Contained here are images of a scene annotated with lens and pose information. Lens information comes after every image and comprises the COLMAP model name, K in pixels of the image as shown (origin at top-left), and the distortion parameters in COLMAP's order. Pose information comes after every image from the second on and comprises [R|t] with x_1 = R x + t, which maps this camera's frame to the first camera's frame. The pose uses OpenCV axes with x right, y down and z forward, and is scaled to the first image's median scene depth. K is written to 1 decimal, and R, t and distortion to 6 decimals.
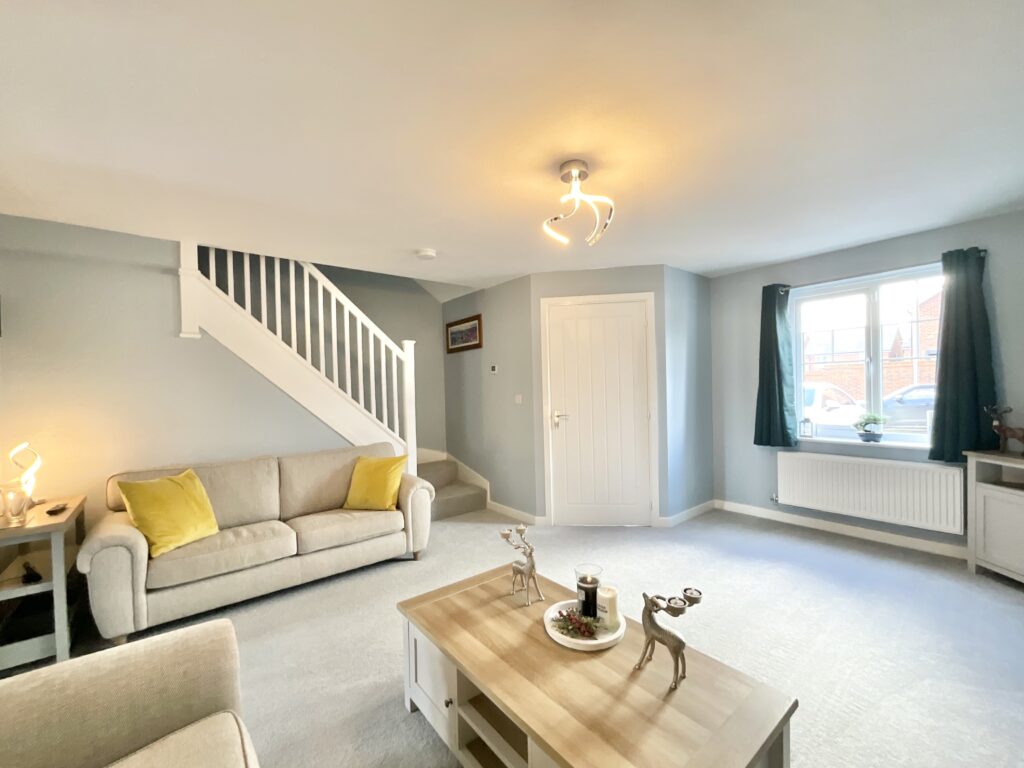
lens RADIAL K [[411.7, 0, 502.9], [0, 411.7, 393.3], [0, 0, 1]] dist [-0.007399, 0.000220]
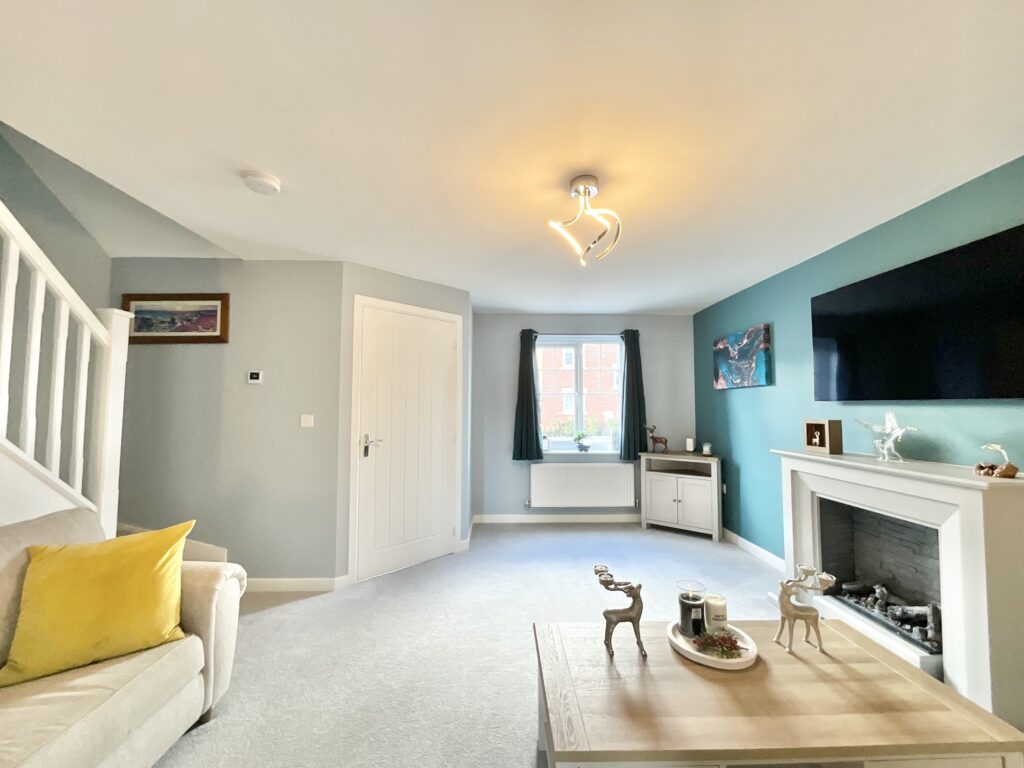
lens RADIAL K [[411.7, 0, 506.6], [0, 411.7, 383.8], [0, 0, 1]] dist [-0.007399, 0.000220]
pose [[0.610225, 0.075381, 0.788633, -0.387096], [-0.006511, 0.995906, -0.090155, 0.014957], [-0.792201, 0.049880, 0.608218, 0.318895]]
